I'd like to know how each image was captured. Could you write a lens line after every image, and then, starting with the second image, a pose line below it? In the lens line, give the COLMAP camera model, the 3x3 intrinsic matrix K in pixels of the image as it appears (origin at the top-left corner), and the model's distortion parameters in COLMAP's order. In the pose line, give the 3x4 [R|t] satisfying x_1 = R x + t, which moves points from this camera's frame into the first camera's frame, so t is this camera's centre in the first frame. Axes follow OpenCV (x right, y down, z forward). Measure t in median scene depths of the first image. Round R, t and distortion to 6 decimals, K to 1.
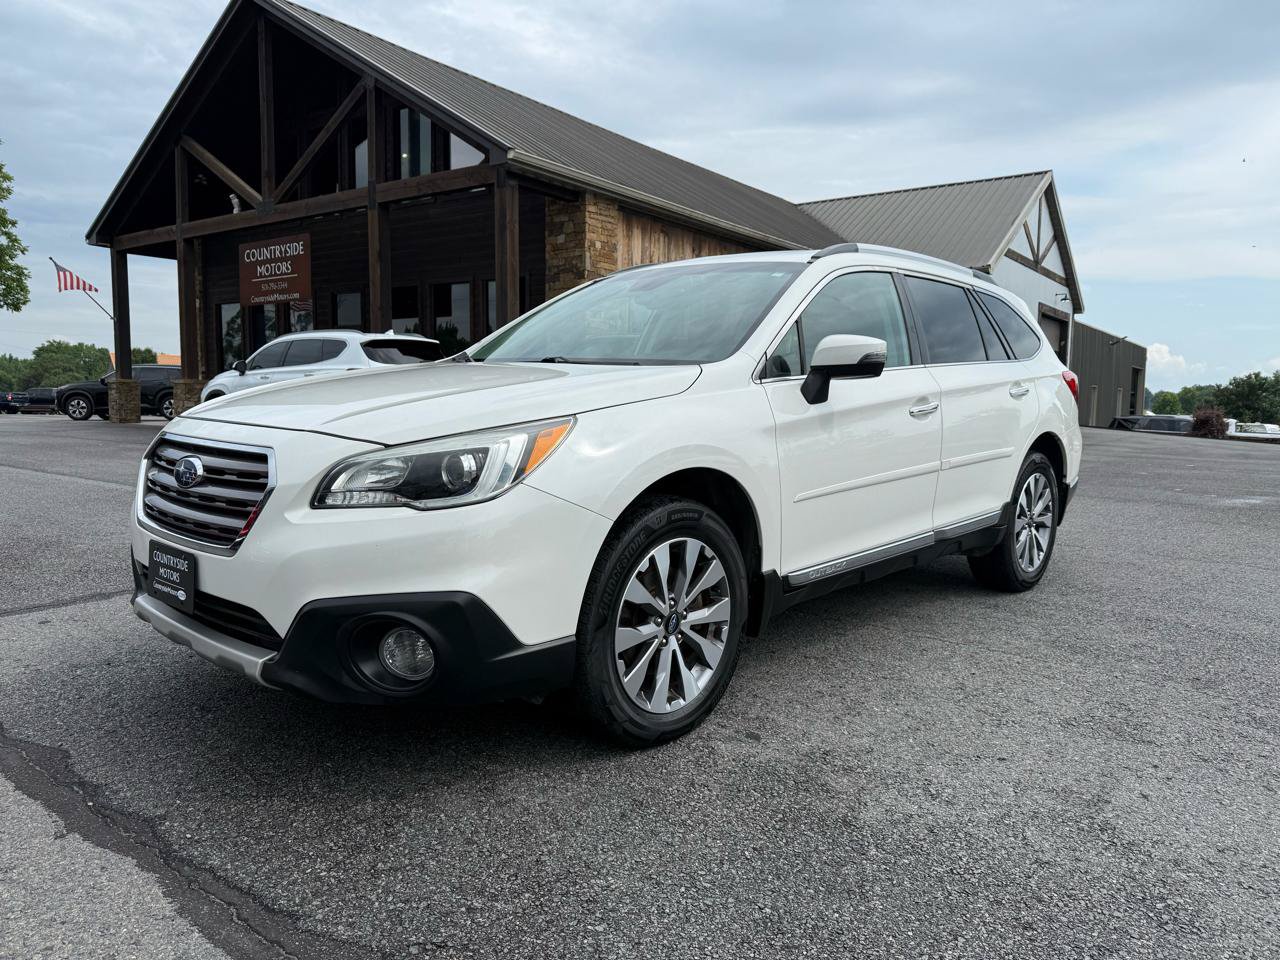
lens RADIAL K [[902.1, 0, 640.2], [0, 902.1, 483.7], [0, 0, 1]] dist [0.024175, -0.047197]
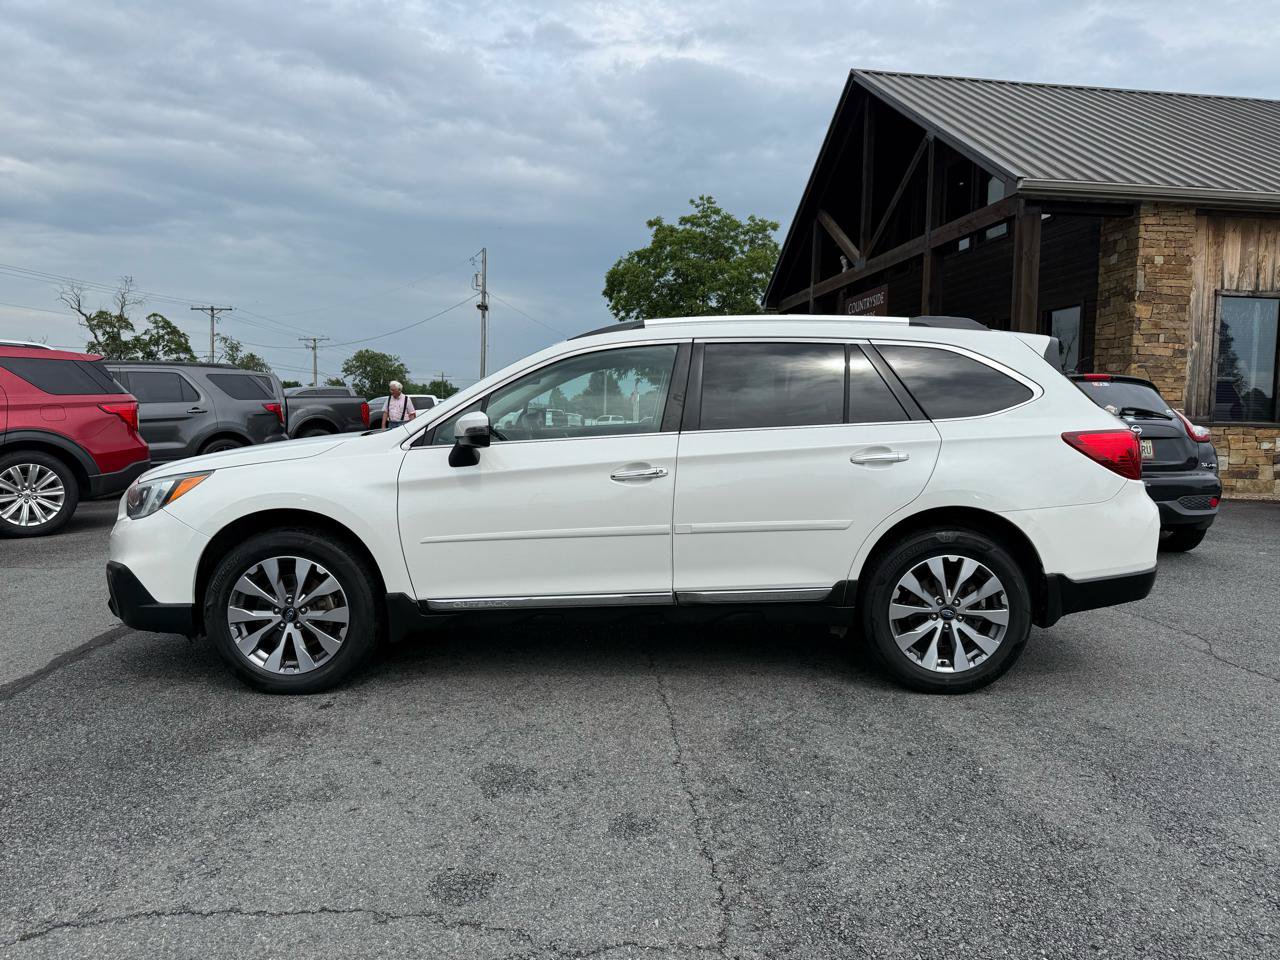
lens RADIAL K [[902.1, 0, 653.8], [0, 902.1, 484.5], [0, 0, 1]] dist [0.024175, -0.047197]
pose [[0.684046, 0.045535, -0.728016, 0.265076], [-0.068749, 0.997632, -0.002198, -0.016584], [0.726192, 0.051554, 0.685556, 0.071407]]
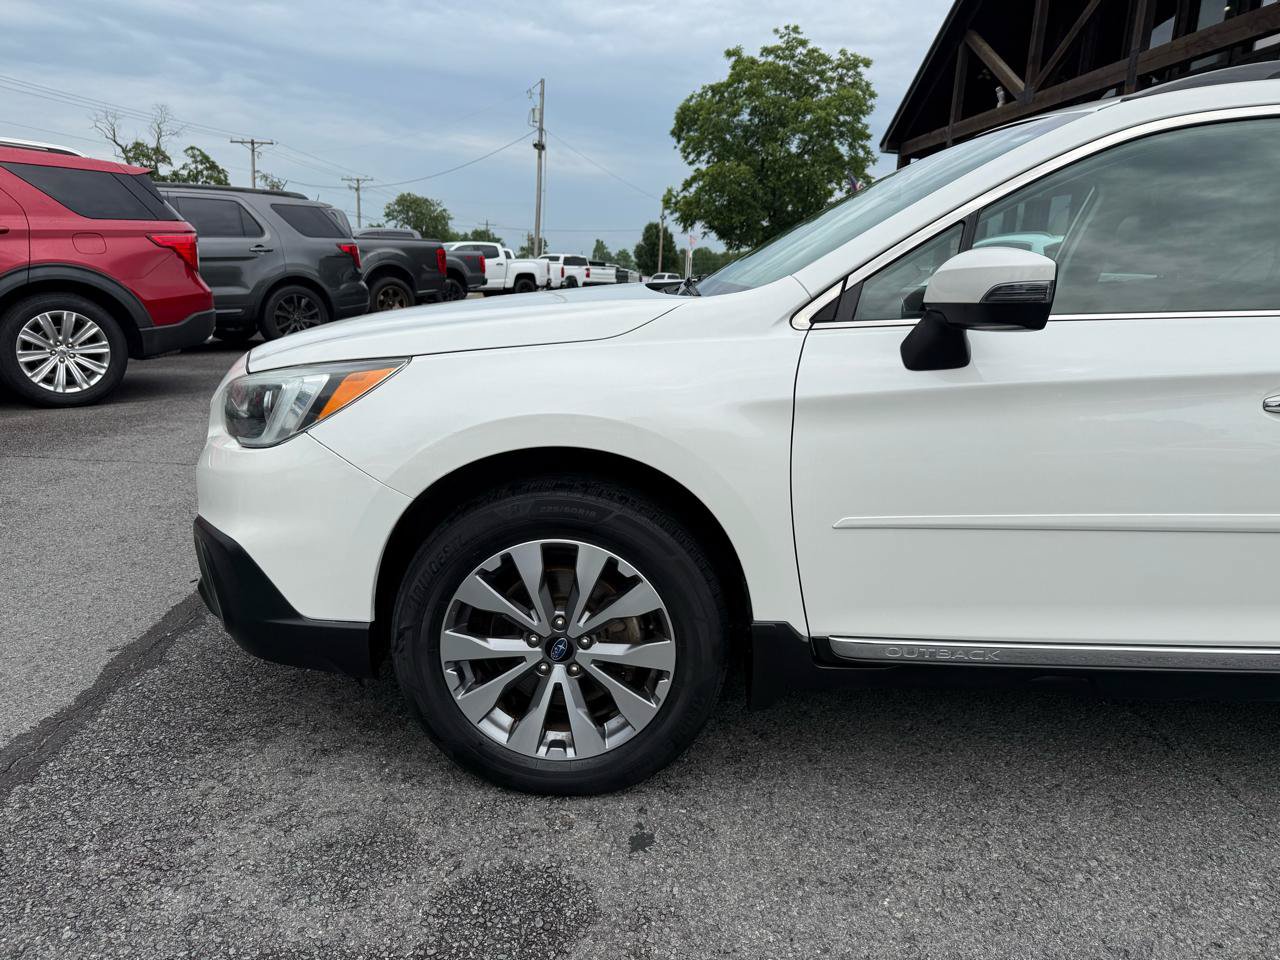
lens RADIAL K [[902.1, 0, 644.2], [0, 902.1, 483.0], [0, 0, 1]] dist [0.024175, -0.047197]
pose [[0.645059, 0.183990, -0.741651, 0.107312], [-0.104643, 0.982705, 0.152777, -0.017898], [0.756934, -0.020942, 0.653156, 0.099545]]
